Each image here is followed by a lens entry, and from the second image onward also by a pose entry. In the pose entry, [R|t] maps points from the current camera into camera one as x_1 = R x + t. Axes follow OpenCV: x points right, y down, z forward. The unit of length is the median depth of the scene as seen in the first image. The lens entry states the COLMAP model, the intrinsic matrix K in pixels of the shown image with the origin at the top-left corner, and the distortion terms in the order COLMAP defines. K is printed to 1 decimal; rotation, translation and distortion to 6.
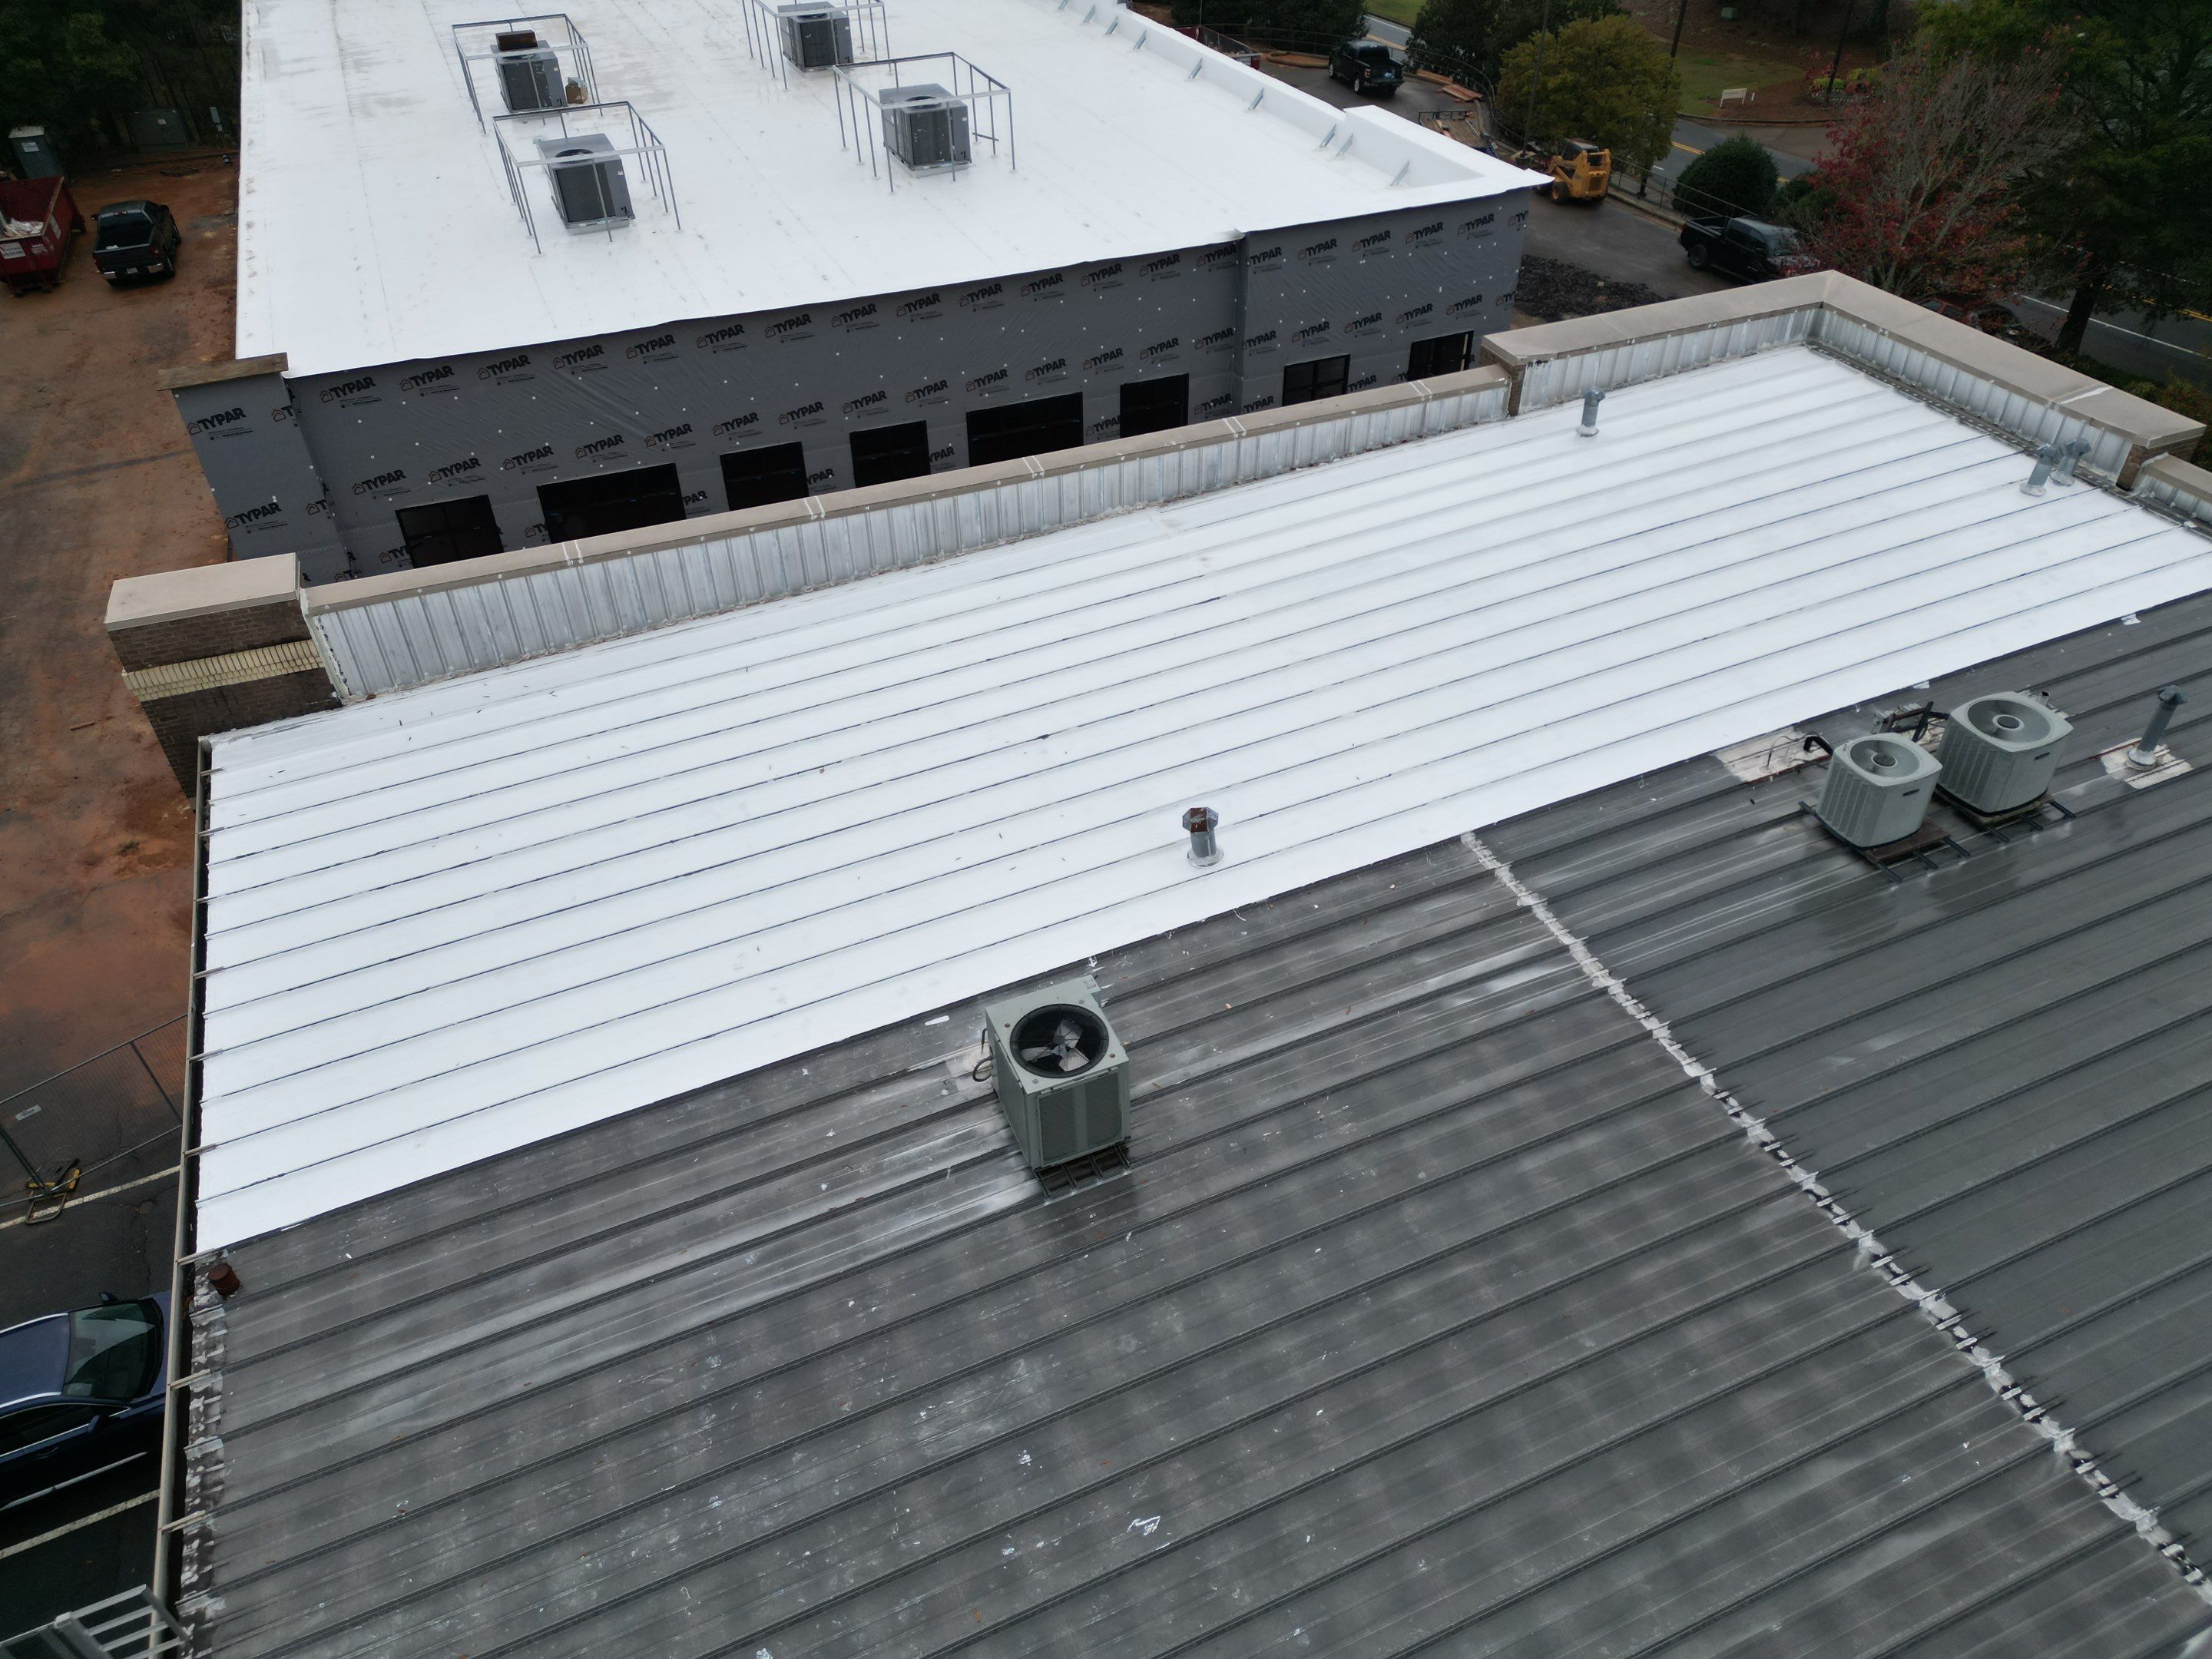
lens RADIAL K [[1540.1, 0, 1106.0], [0, 1540.1, 829.5], [0, 0, 1]] dist [0.082264, -0.078271]
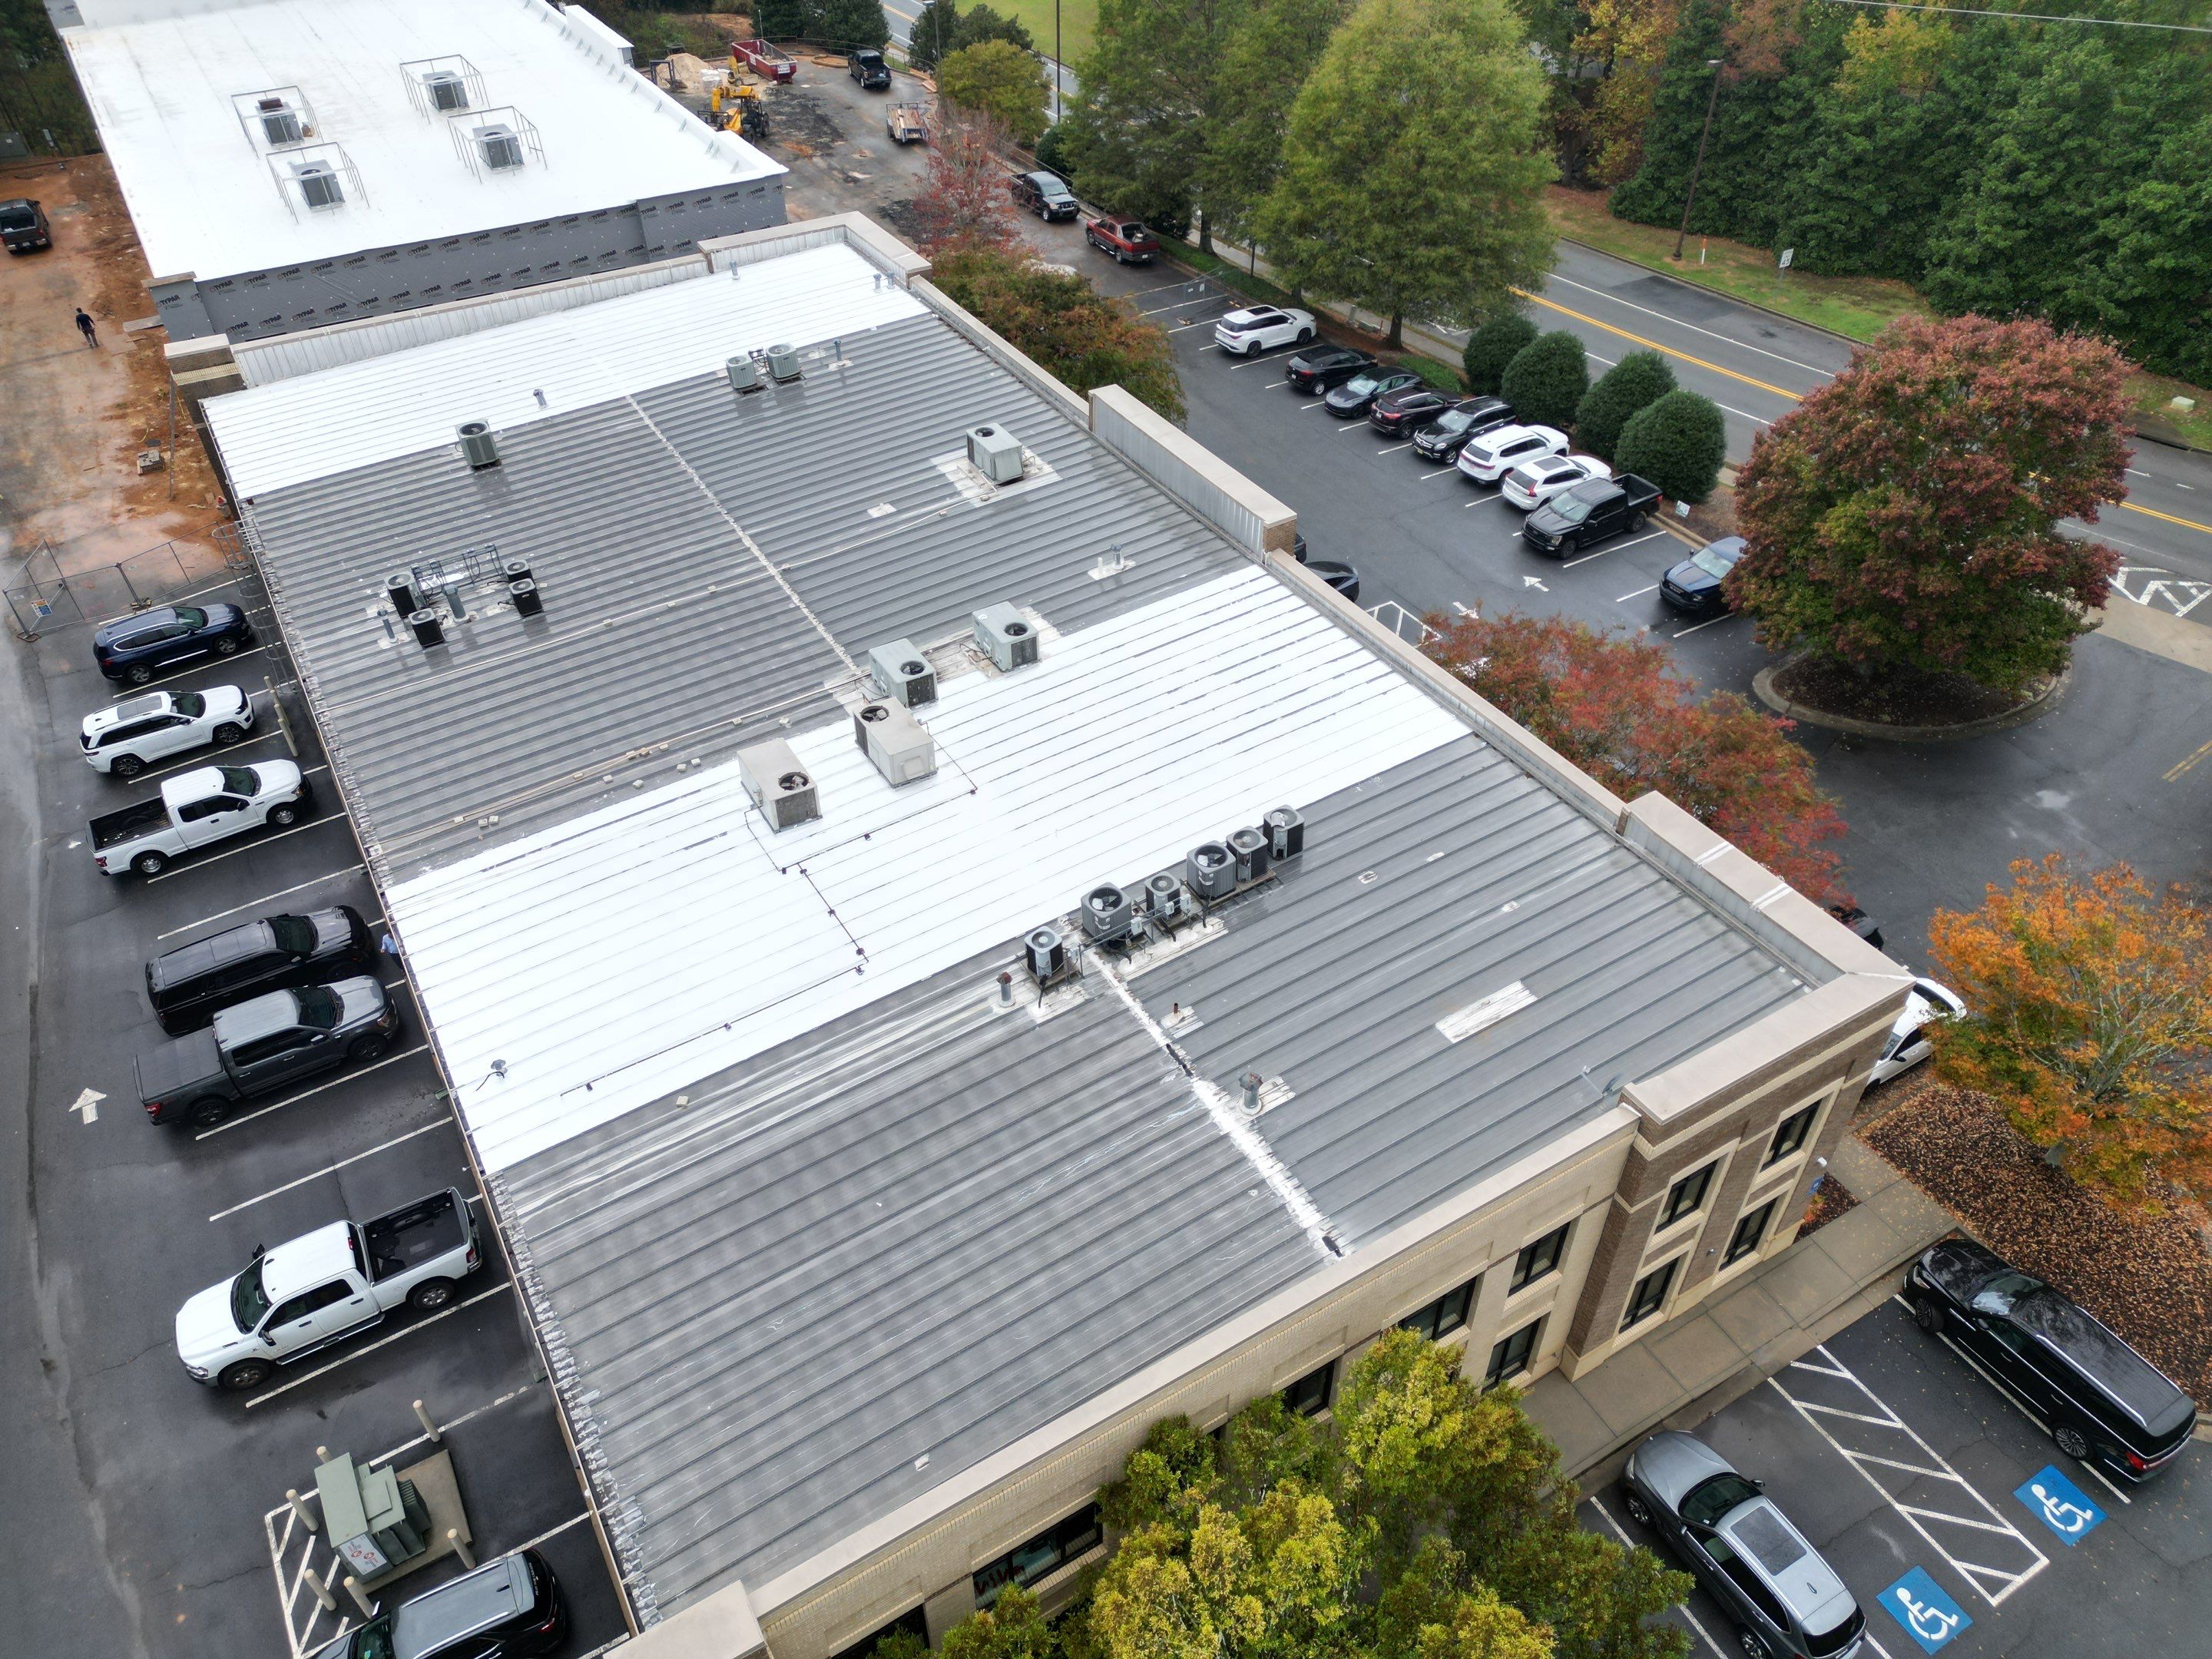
lens RADIAL K [[1540.1, 0, 1106.0], [0, 1540.1, 829.5], [0, 0, 1]] dist [0.082264, -0.078271]
pose [[0.990698, -0.087013, 0.104623, 0.796565], [0.083239, 0.995730, 0.039924, 0.850042], [-0.107650, -0.030844, 0.993710, -2.345932]]
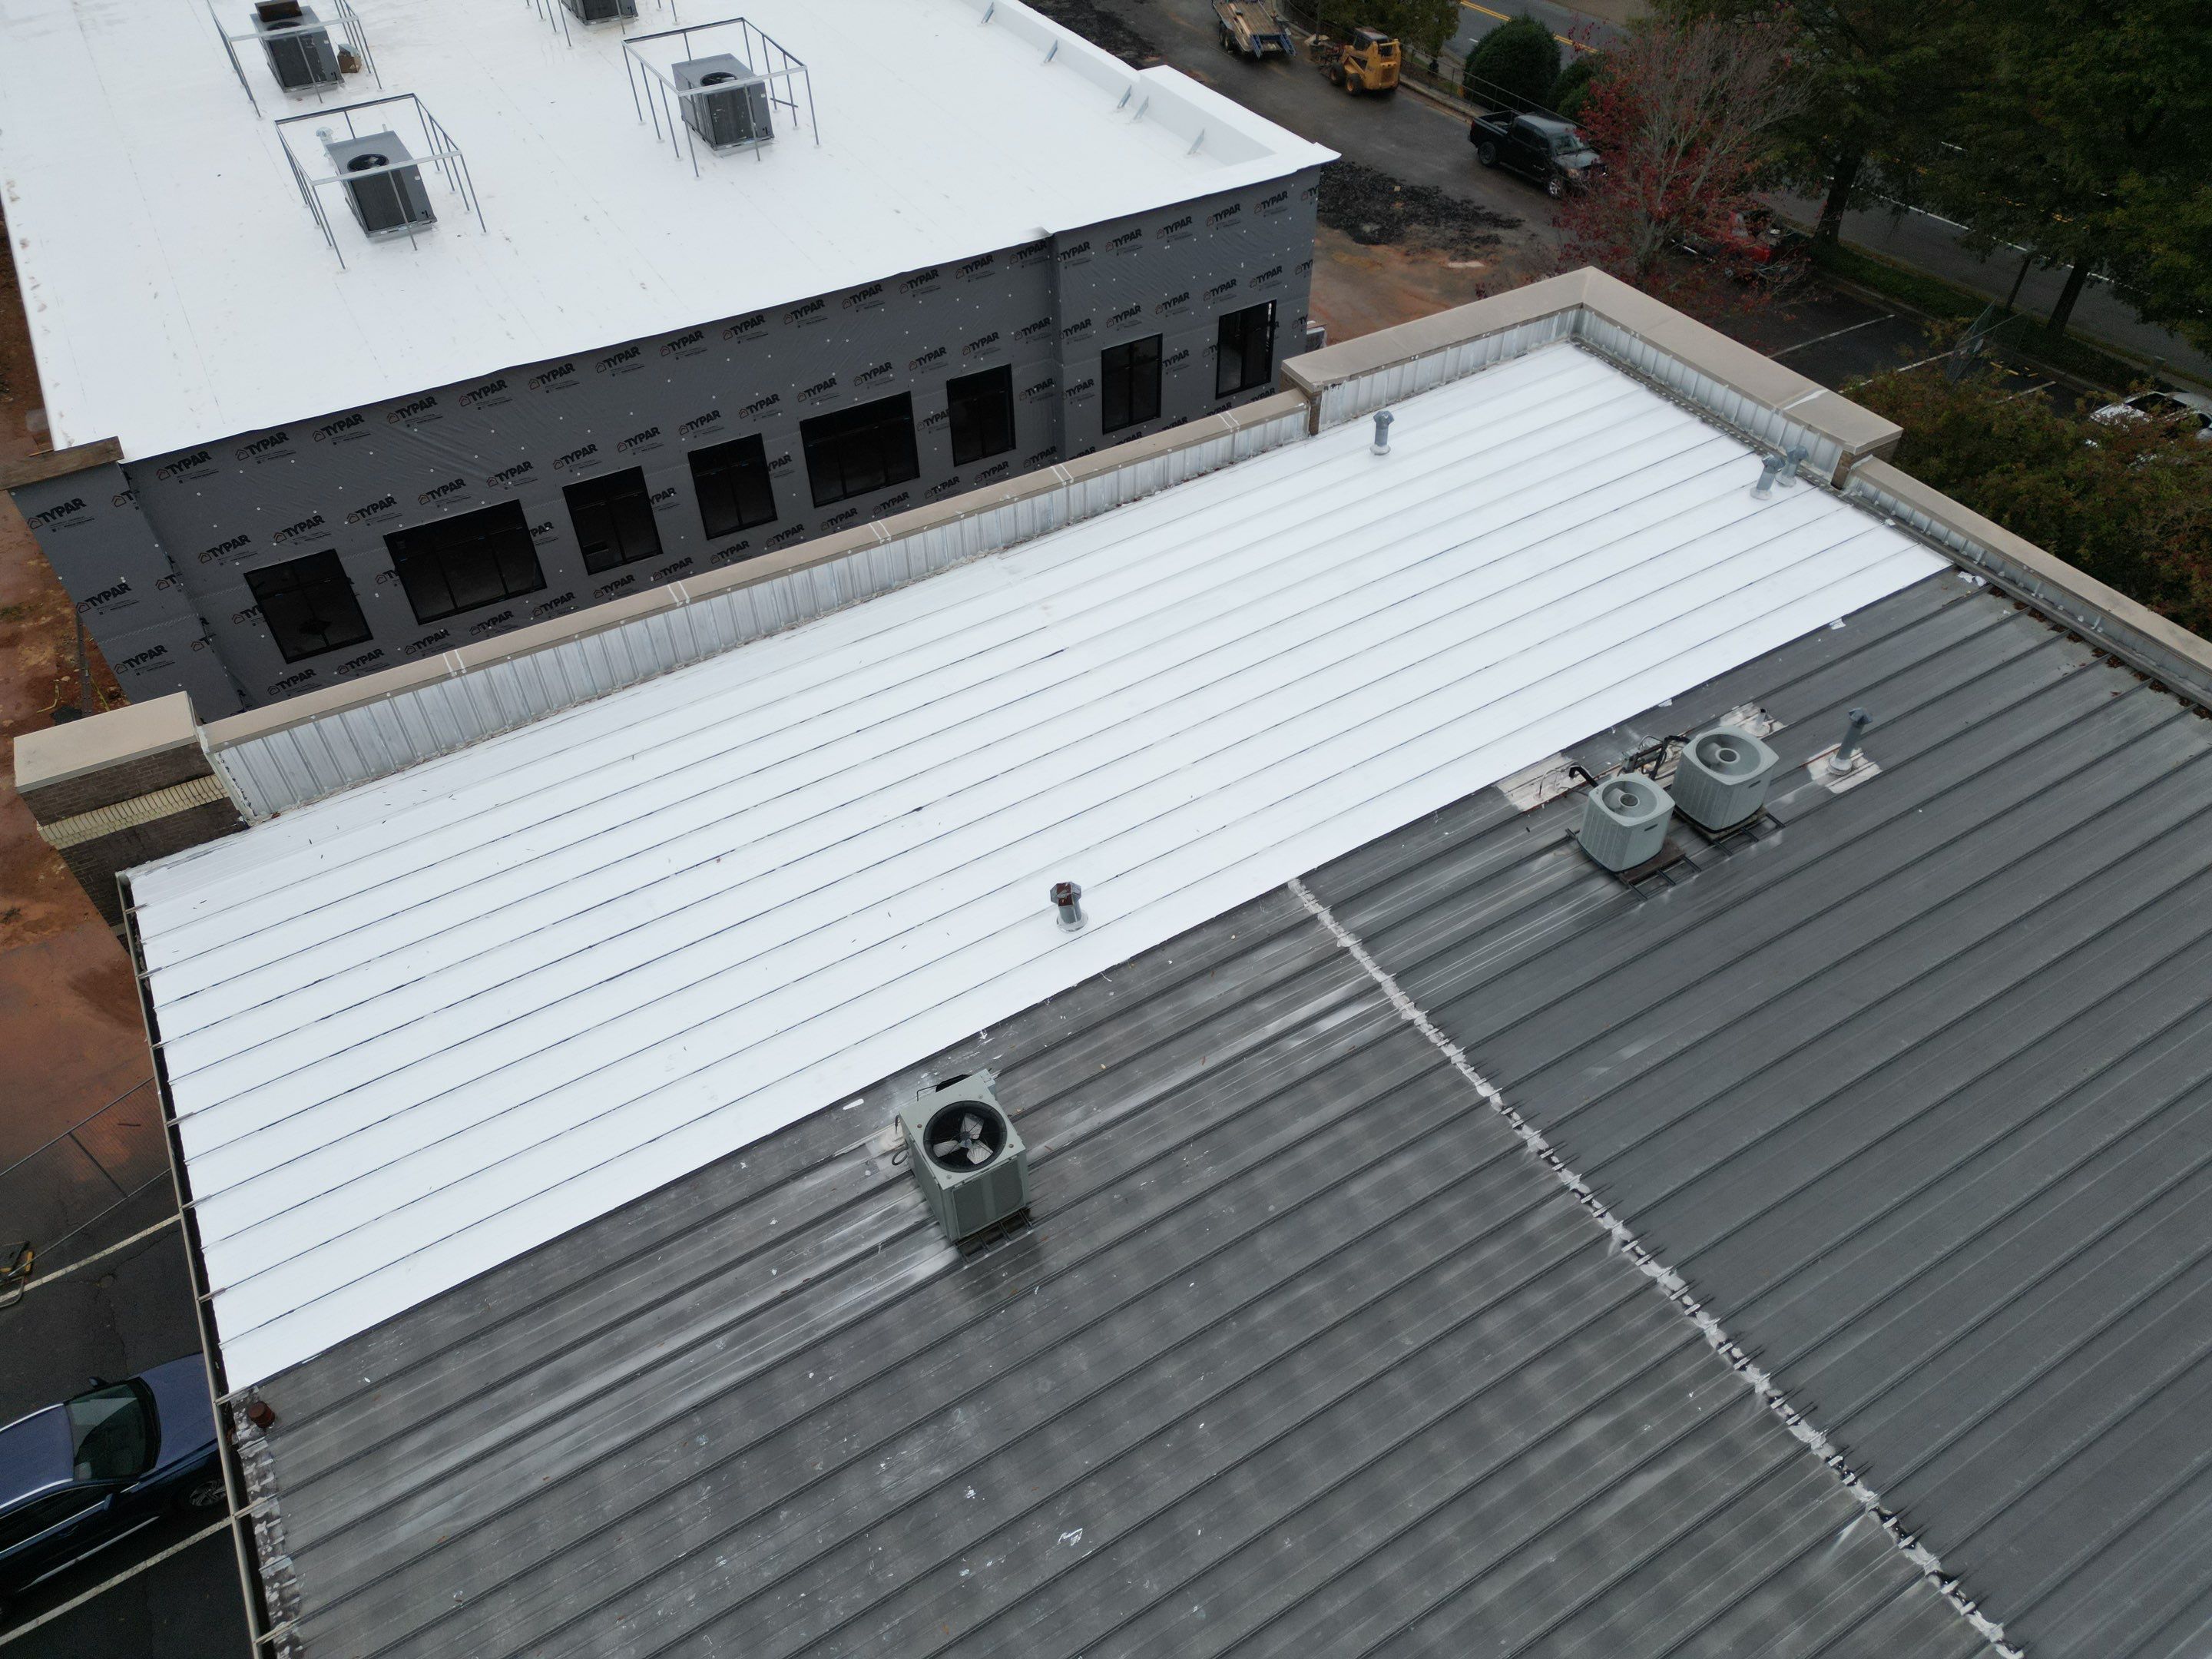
lens RADIAL K [[1540.1, 0, 1106.0], [0, 1540.1, 829.5], [0, 0, 1]] dist [0.082264, -0.078271]
pose [[0.992209, -0.087288, 0.088891, -0.006123], [0.078102, 0.991709, 0.102044, -0.163454], [-0.097061, -0.094307, 0.990800, -0.130917]]
